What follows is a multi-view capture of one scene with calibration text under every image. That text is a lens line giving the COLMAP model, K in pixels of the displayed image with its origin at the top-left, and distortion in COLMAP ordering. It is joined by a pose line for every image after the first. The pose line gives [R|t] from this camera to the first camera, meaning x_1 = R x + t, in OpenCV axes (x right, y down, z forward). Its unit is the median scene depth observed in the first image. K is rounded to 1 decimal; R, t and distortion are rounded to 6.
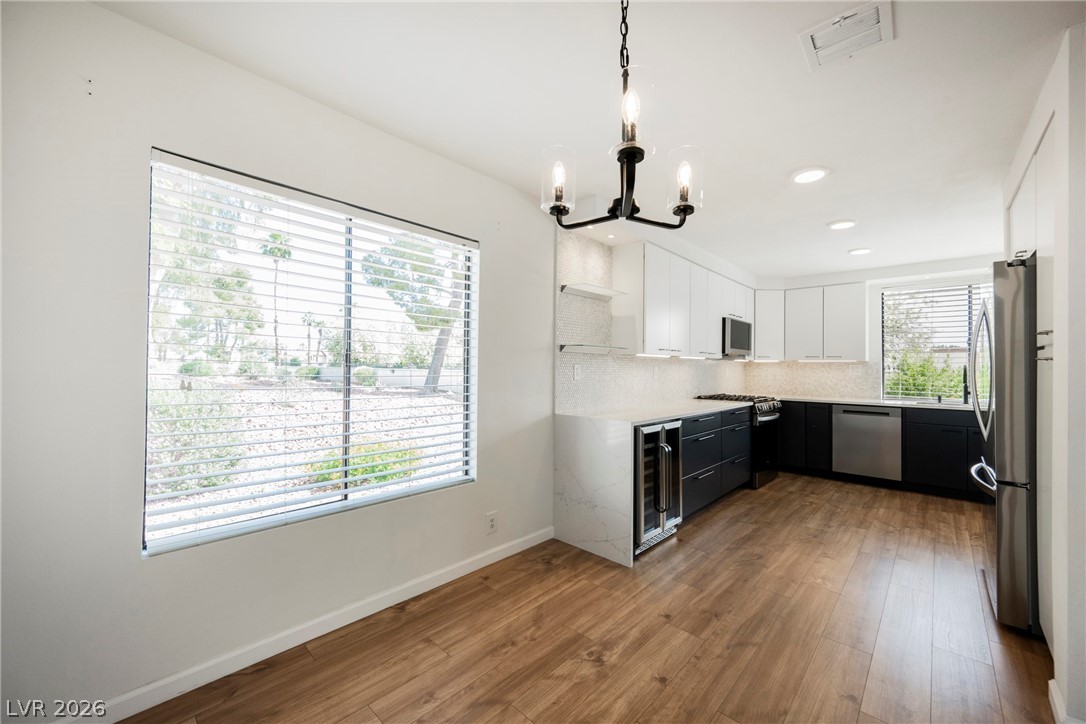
lens RADIAL K [[422.6, 0, 543.0], [0, 422.6, 362.0], [0, 0, 1]] dist [-0.003011, -0.000422]
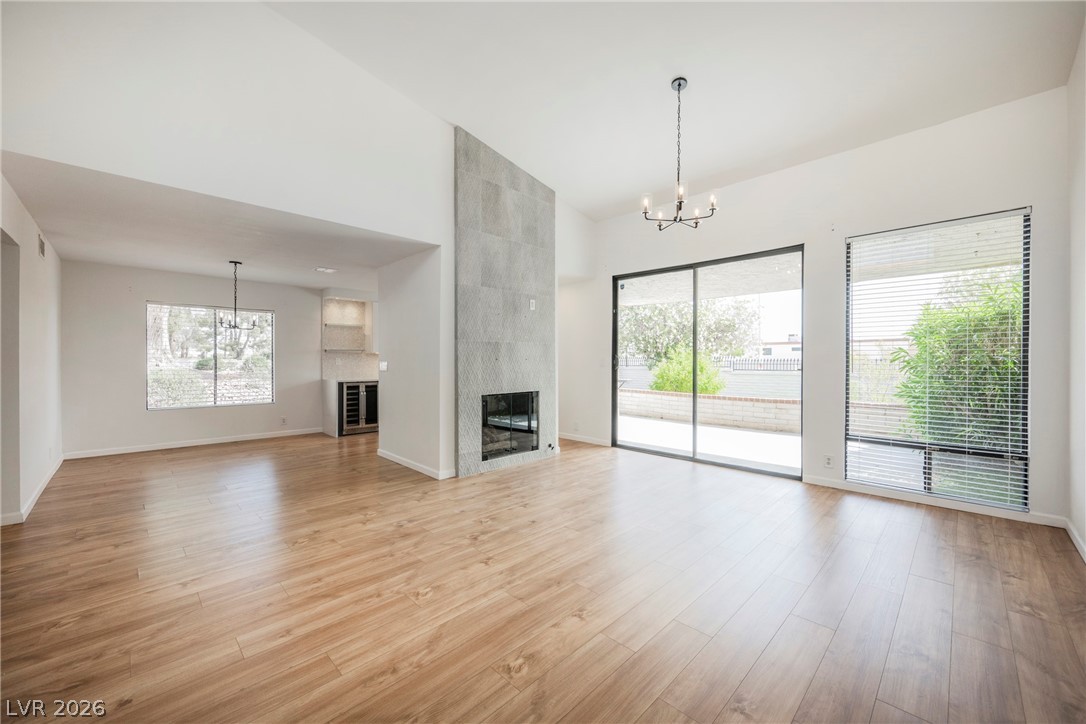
lens RADIAL K [[422.6, 0, 543.0], [0, 422.6, 362.0], [0, 0, 1]] dist [-0.003011, -0.000422]
pose [[0.999454, -0.008764, -0.031869, 0.914002], [0.009299, 0.999818, 0.016668, 0.000214], [0.031717, -0.016955, 0.999353, -0.895363]]
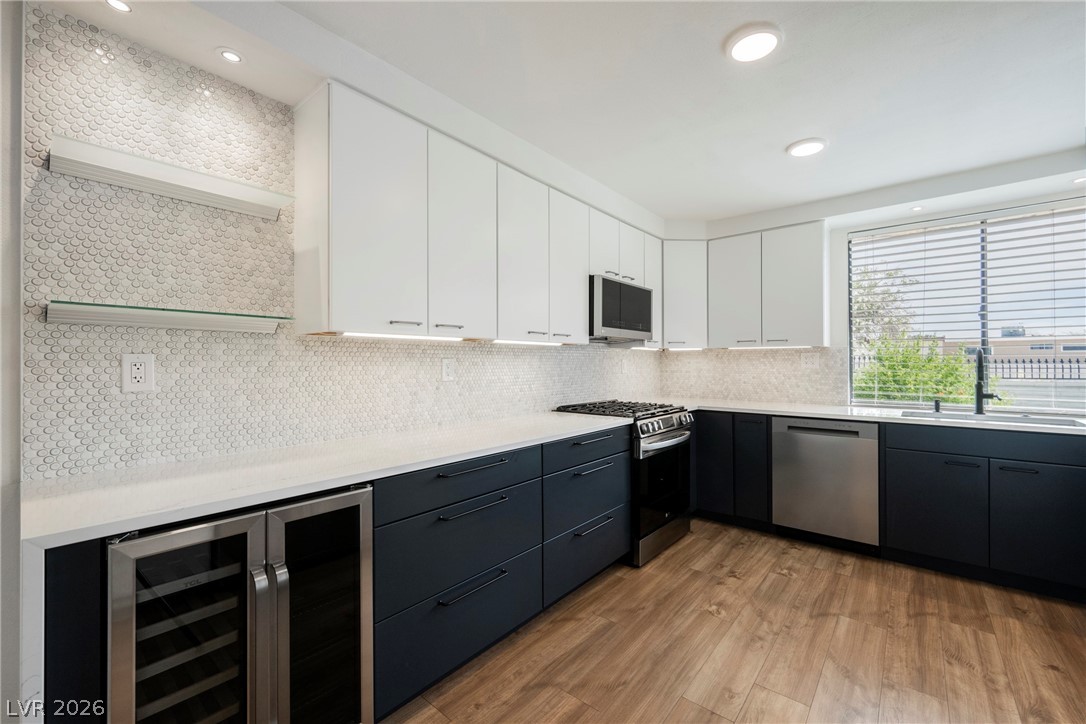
lens RADIAL K [[439.0, 0, 543.0], [0, 439.0, 362.0], [0, 0, 1]] dist [-0.004680, 0.000070]
pose [[0.998591, -0.012624, 0.051540, 0.337534], [0.012030, 0.999858, 0.011826, 0.009108], [-0.051682, -0.011189, 0.998601, 0.397733]]
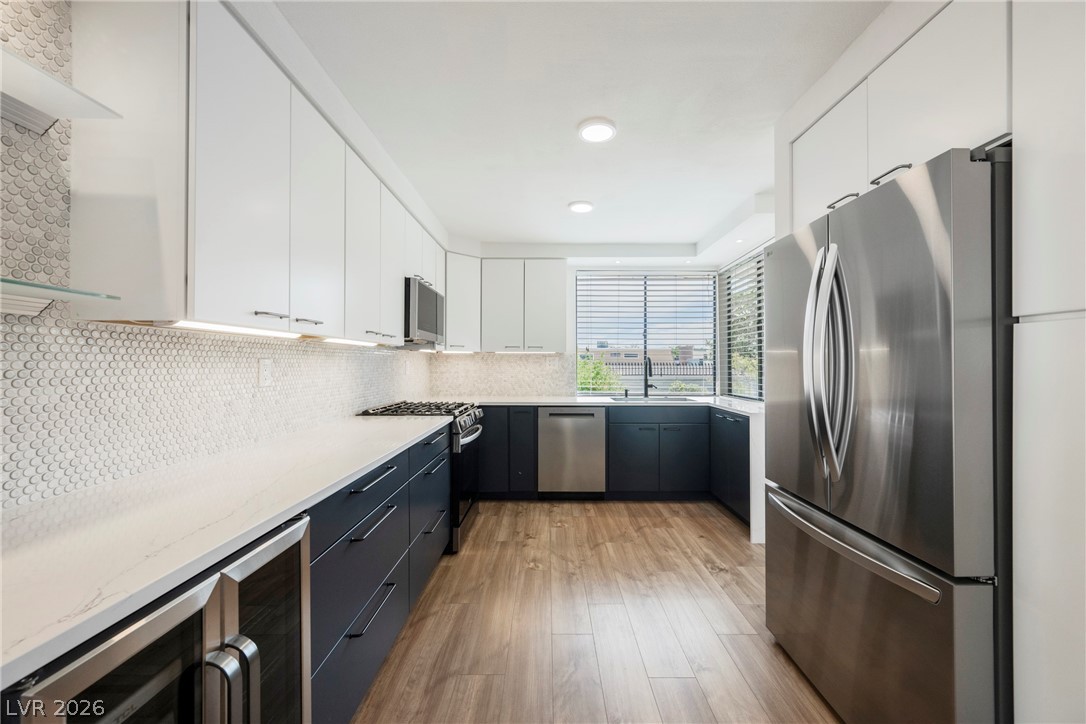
lens RADIAL K [[422.6, 0, 543.0], [0, 422.6, 362.0], [0, 0, 1]] dist [-0.003011, -0.000422]
pose [[0.734941, -0.006097, 0.678103, 0.167809], [-0.003068, 0.999919, 0.012315, 0.006926], [-0.678124, -0.011131, 0.734863, 0.441296]]
